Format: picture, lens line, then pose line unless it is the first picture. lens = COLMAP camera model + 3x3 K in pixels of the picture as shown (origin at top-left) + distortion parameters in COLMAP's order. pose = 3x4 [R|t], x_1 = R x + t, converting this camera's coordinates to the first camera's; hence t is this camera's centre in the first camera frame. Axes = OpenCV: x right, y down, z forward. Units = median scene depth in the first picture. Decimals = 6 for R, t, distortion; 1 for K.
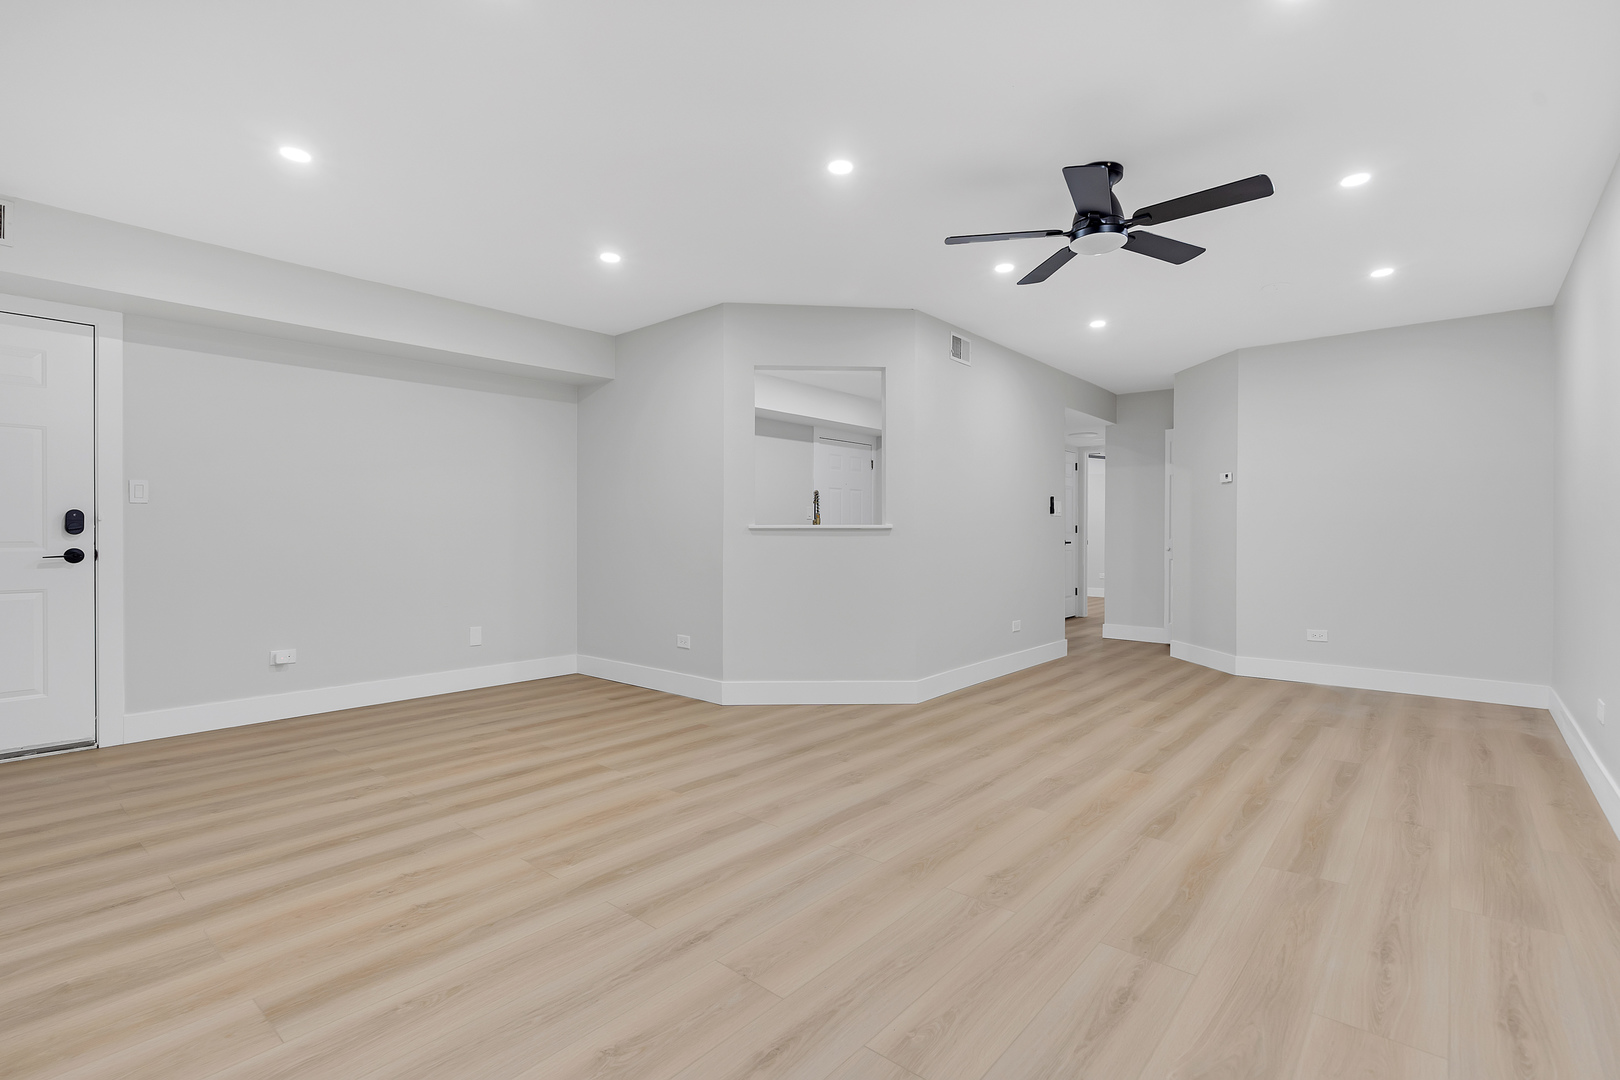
lens RADIAL K [[752.4, 0, 807.3], [0, 752.4, 541.1], [0, 0, 1]] dist [0.000820, 0.000723]
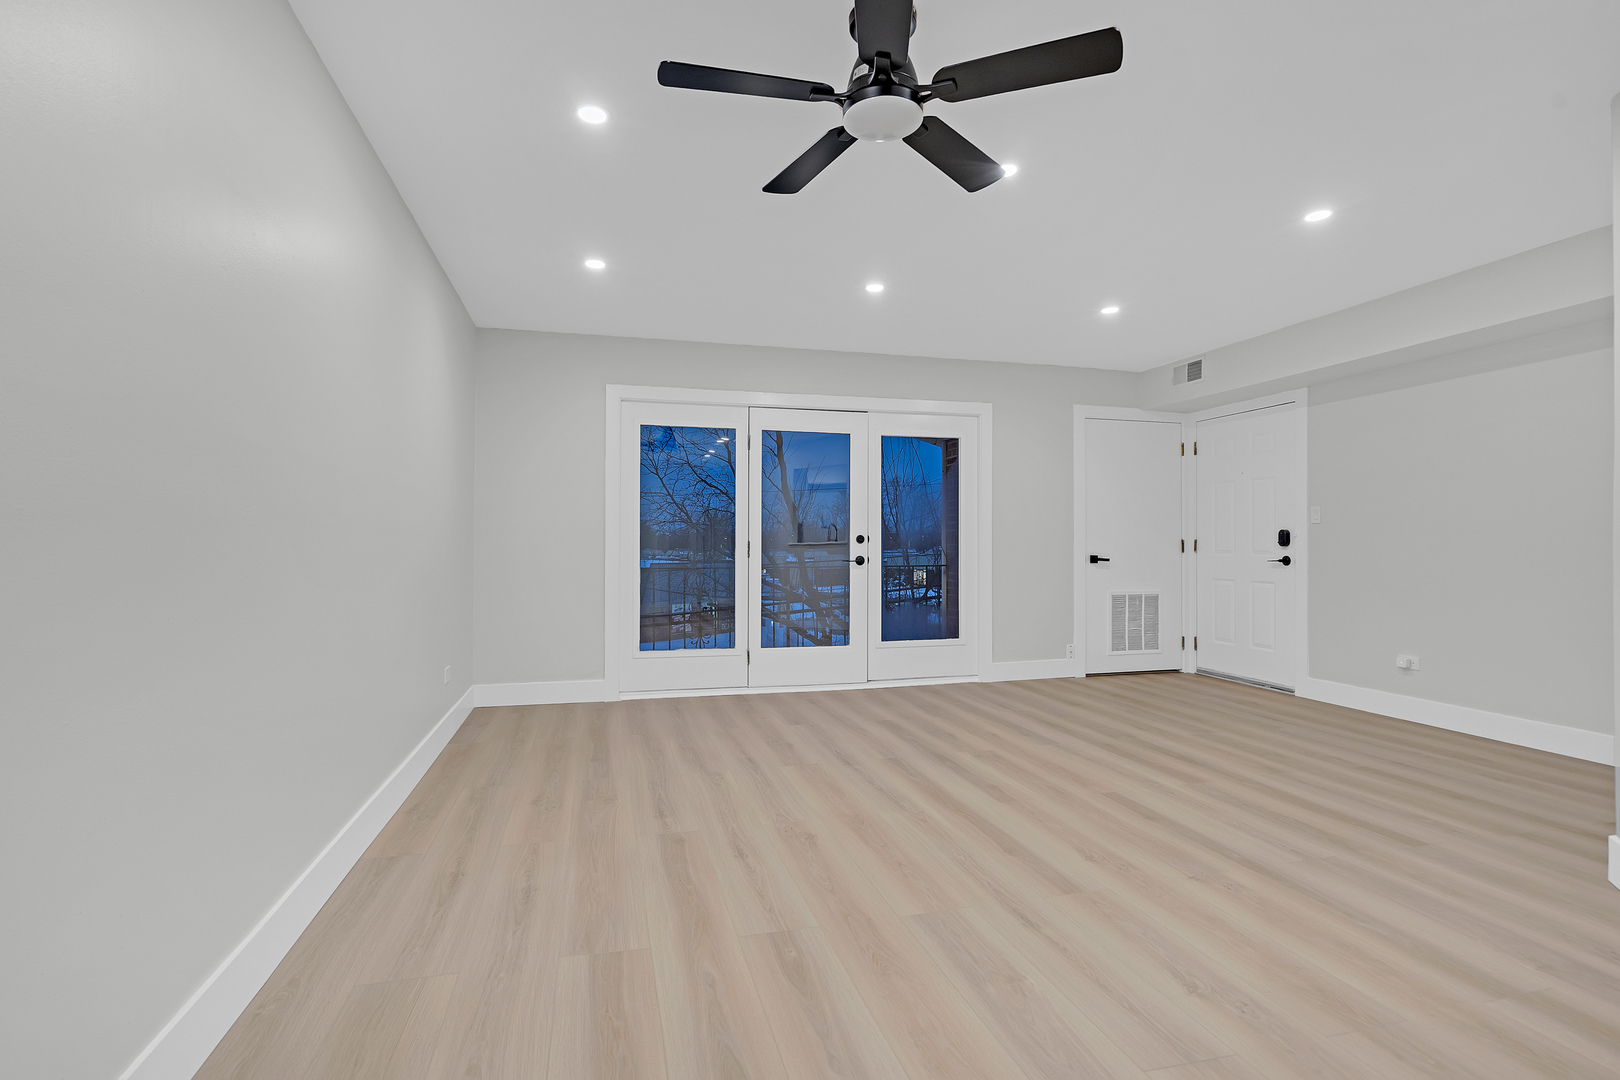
lens RADIAL K [[752.4, 0, 807.3], [0, 752.4, 541.1], [0, 0, 1]] dist [0.000820, 0.000723]
pose [[-0.556782, -0.006274, -0.830635, 0.740833], [-0.011655, 0.999932, 0.000260, -0.008367], [0.830577, 0.009826, -0.556817, 0.991706]]
